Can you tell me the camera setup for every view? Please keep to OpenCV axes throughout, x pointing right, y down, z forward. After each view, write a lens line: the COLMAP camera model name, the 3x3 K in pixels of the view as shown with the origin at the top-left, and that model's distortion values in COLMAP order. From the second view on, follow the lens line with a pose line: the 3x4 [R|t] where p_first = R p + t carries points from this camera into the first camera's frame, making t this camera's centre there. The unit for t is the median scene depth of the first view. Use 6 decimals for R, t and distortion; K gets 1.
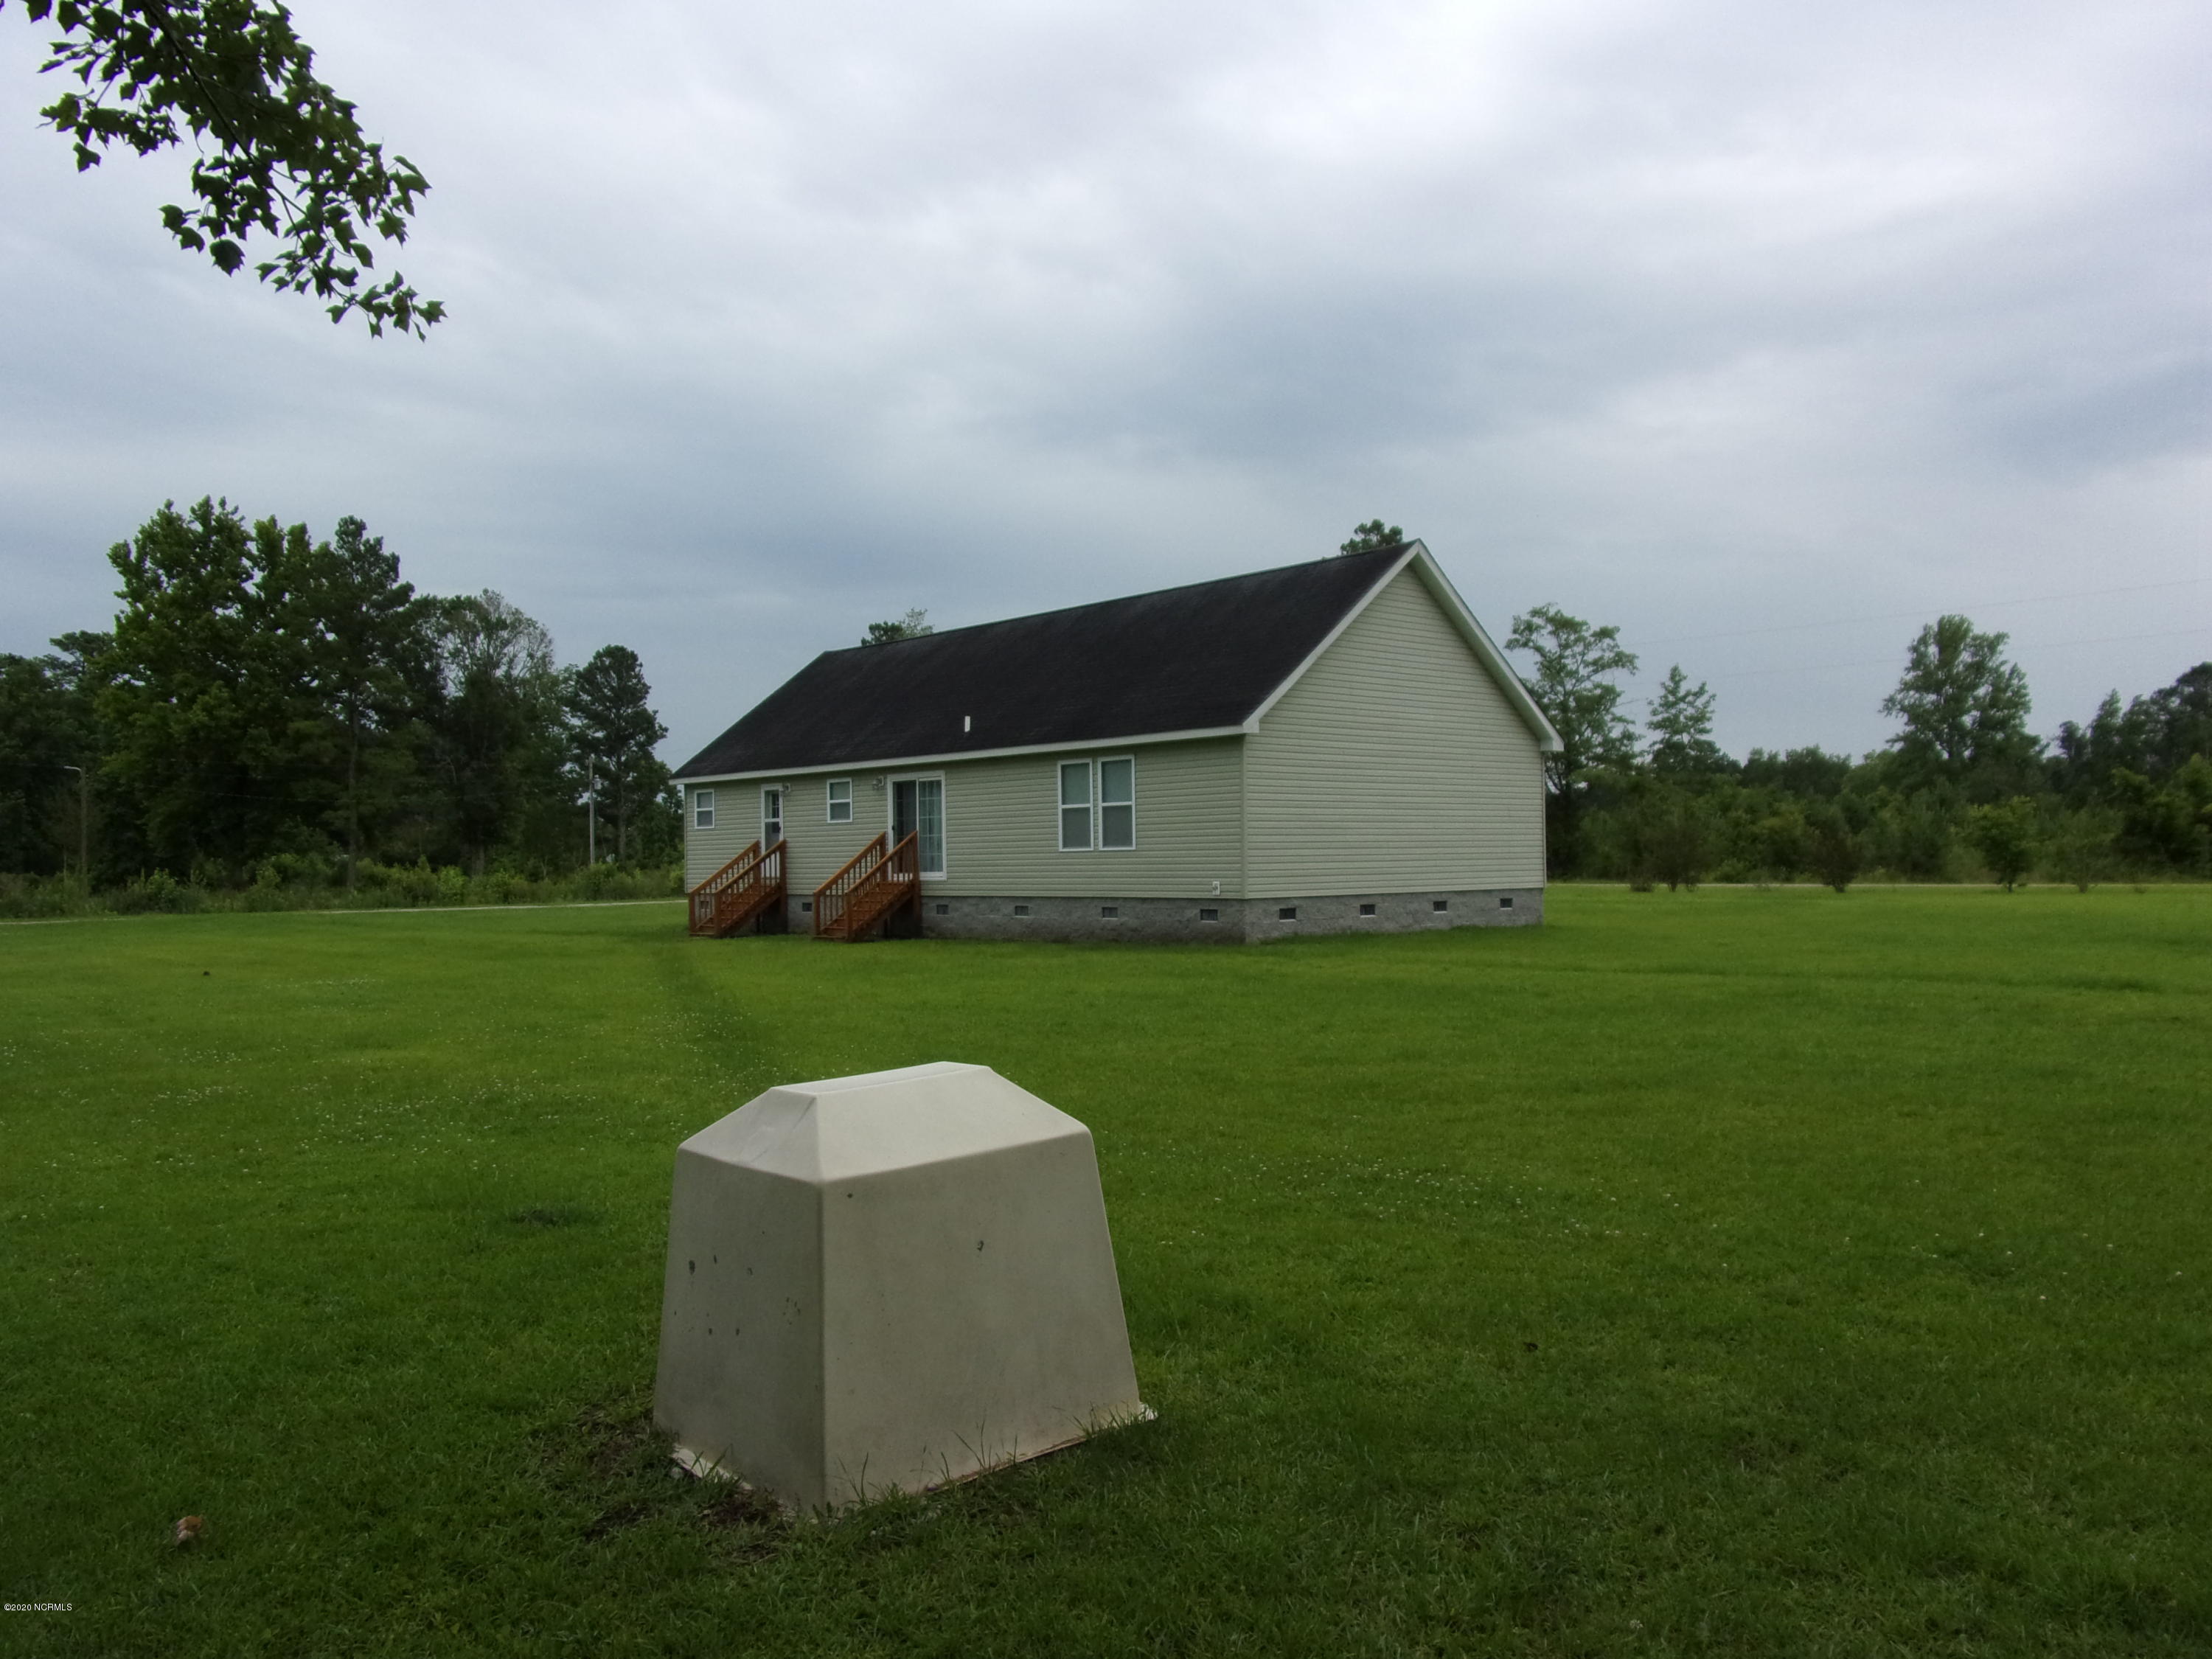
lens RADIAL K [[1659.6, 0, 1106.0], [0, 1659.6, 829.5], [0, 0, 1]] dist [-0.016542, -0.012692]
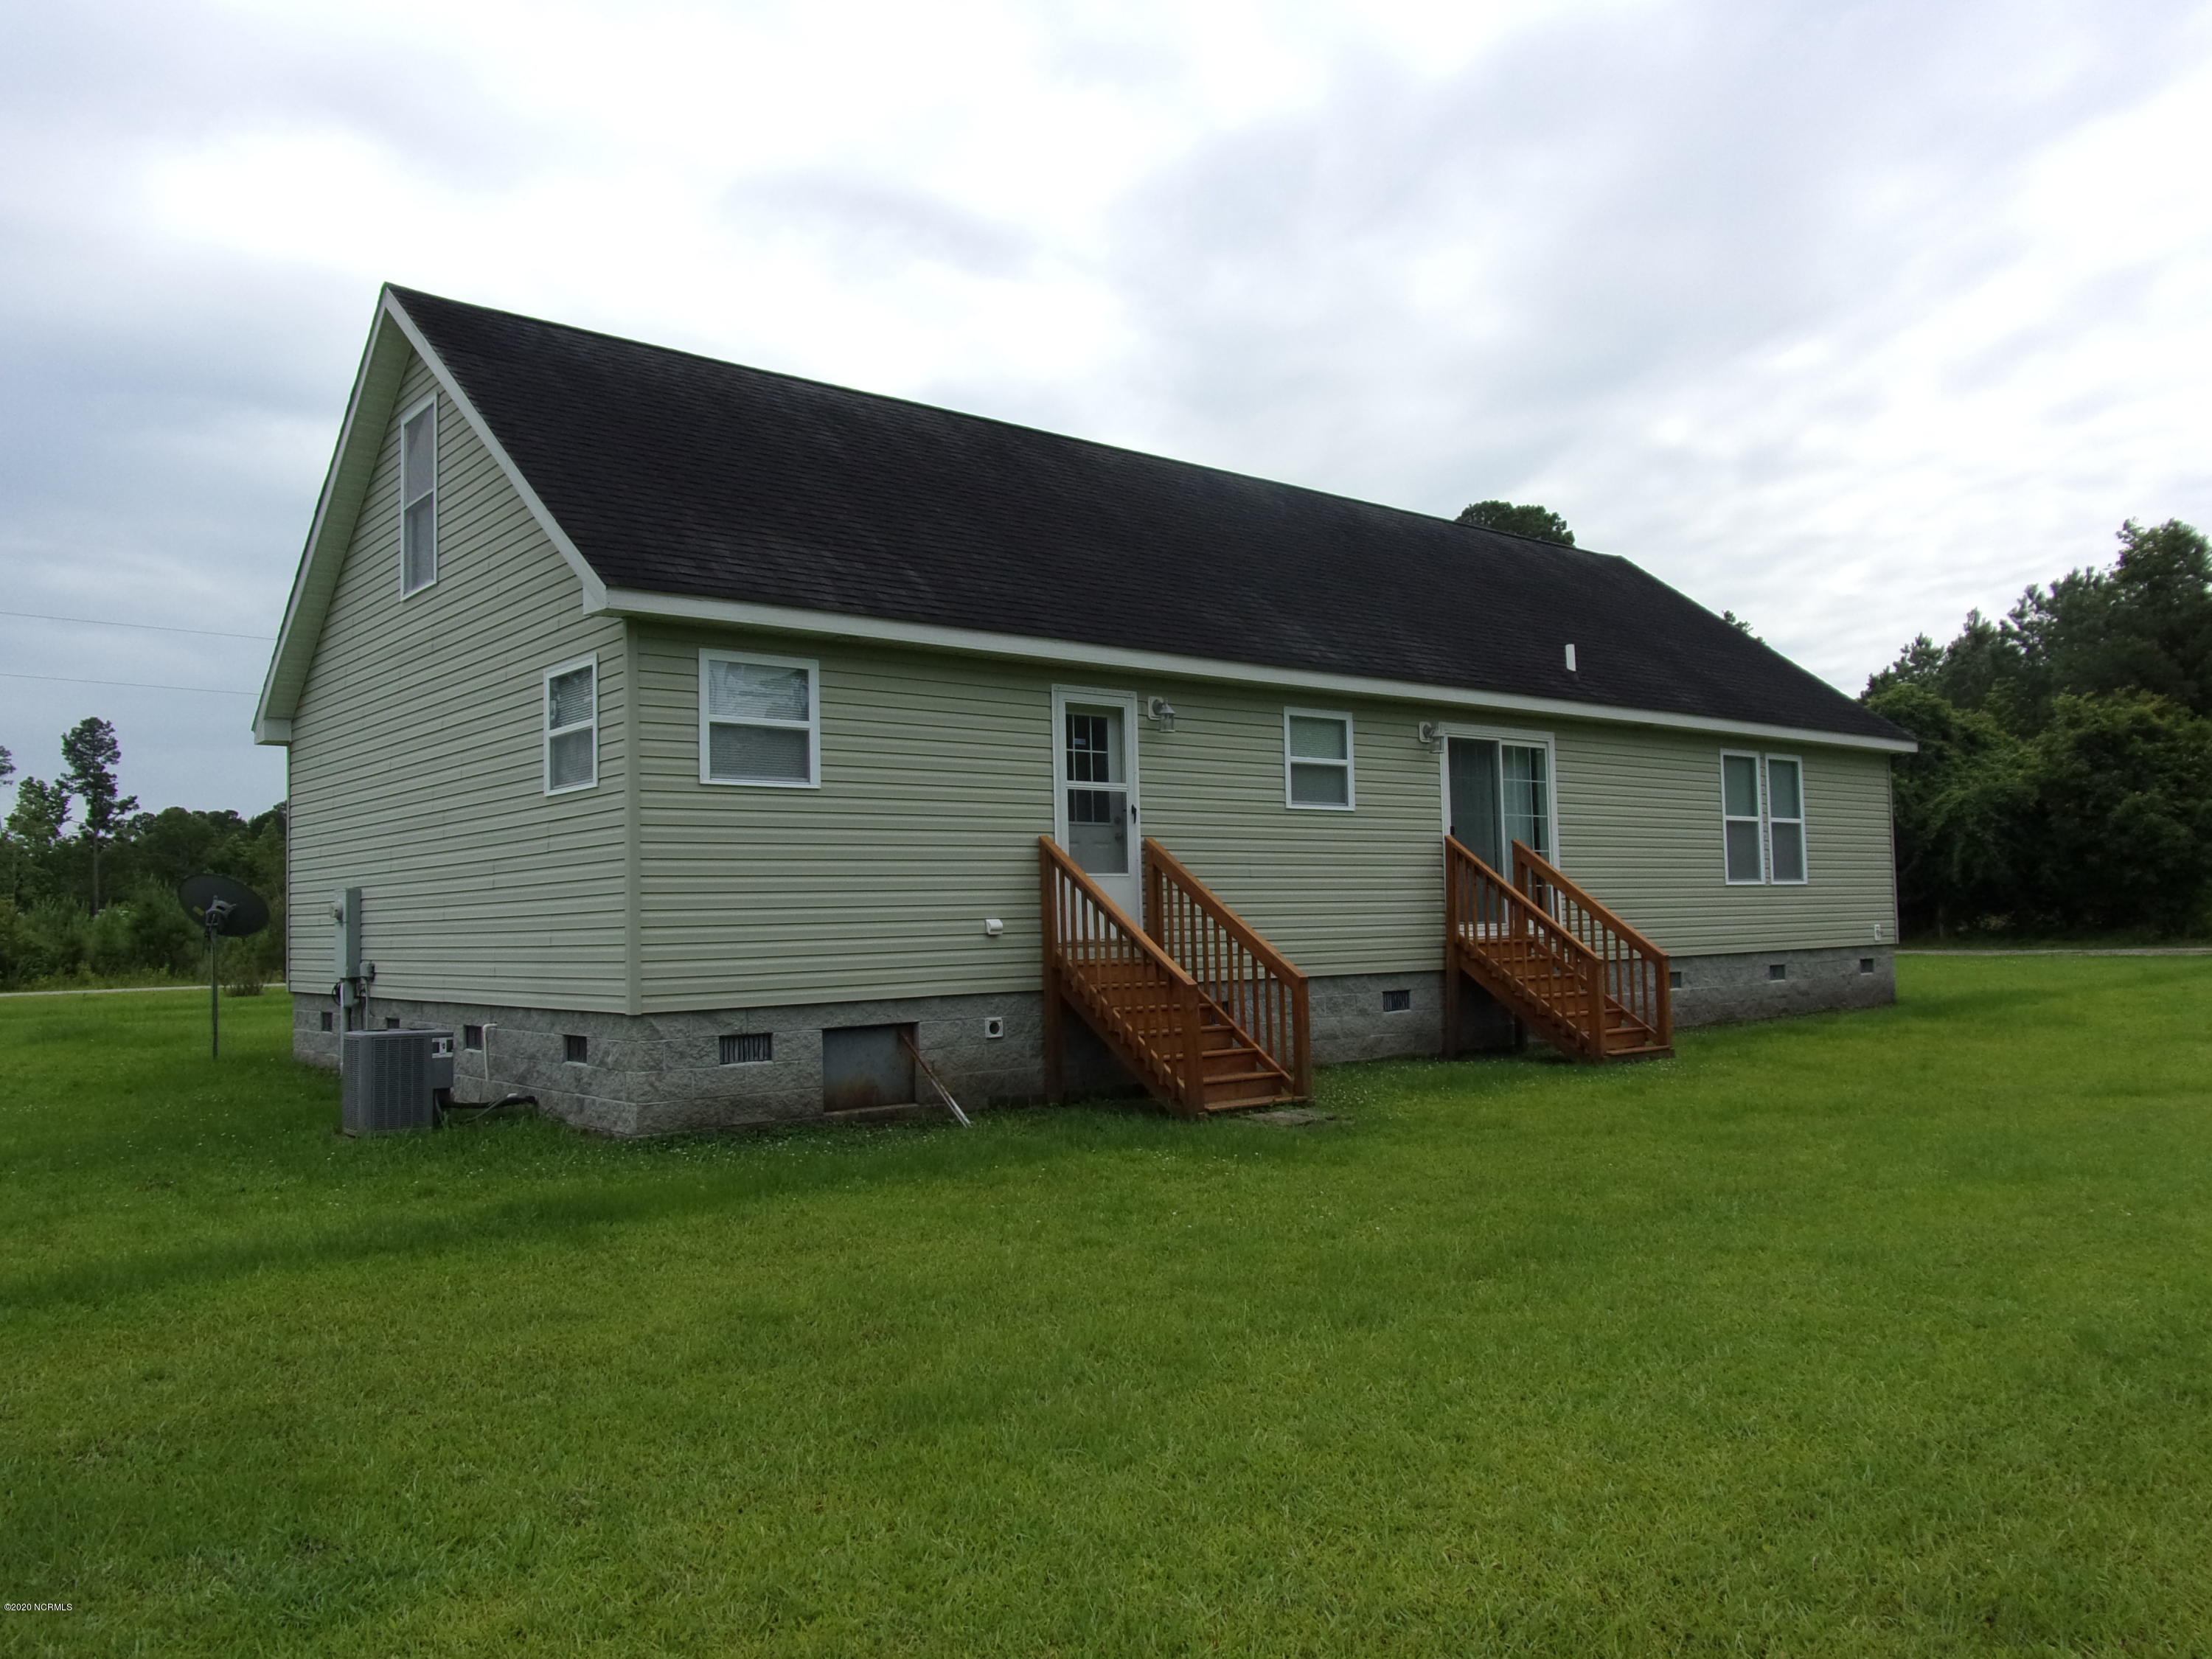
lens RADIAL K [[1659.6, 0, 1106.0], [0, 1659.6, 829.5], [0, 0, 1]] dist [-0.016542, -0.012692]
pose [[0.034409, 0.080183, 0.996186, -0.689256], [0.014017, 0.996640, -0.080704, 0.040639], [-0.999310, 0.016741, 0.033169, 1.216095]]
